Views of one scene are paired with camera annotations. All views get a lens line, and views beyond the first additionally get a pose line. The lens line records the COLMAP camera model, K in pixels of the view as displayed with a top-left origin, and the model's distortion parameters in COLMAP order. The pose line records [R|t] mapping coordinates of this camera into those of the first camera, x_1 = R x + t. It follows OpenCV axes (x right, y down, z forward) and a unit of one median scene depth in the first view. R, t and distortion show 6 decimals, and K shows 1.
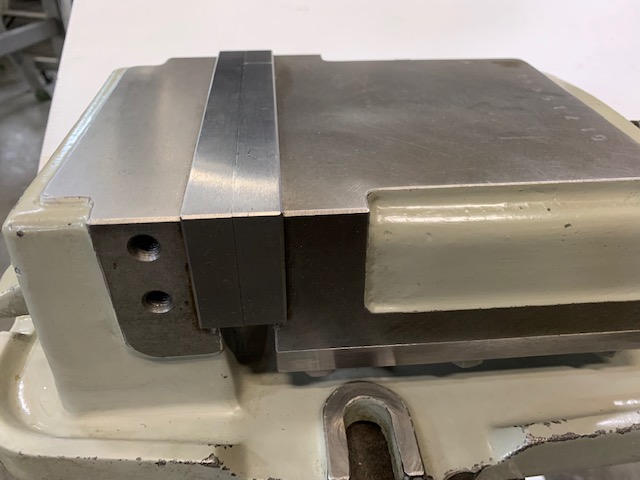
lens RADIAL K [[514.9, 0, 320.0], [0, 514.9, 240.0], [0, 0, 1]] dist [-0.013696, -0.011834]
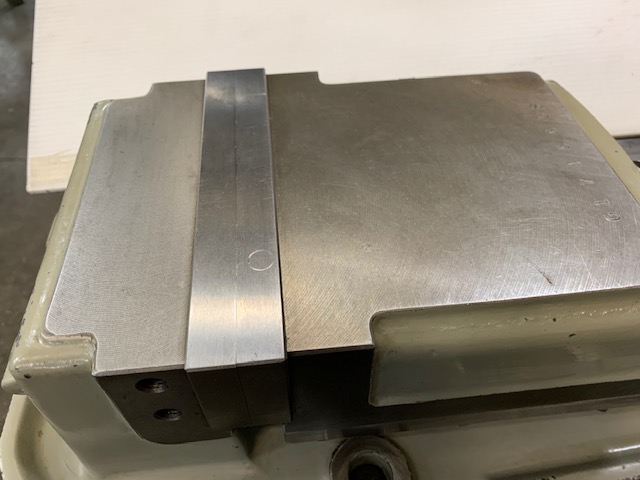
lens RADIAL K [[512.0, 0, 320.0], [0, 512.0, 240.0], [0, 0, 1]] dist [-0.010432, -0.011936]
pose [[0.999741, -0.022754, 0.000737, -0.004032], [0.022029, 0.975026, 0.220996, -0.355729], [-0.005747, -0.220923, 0.975274, 0.059325]]
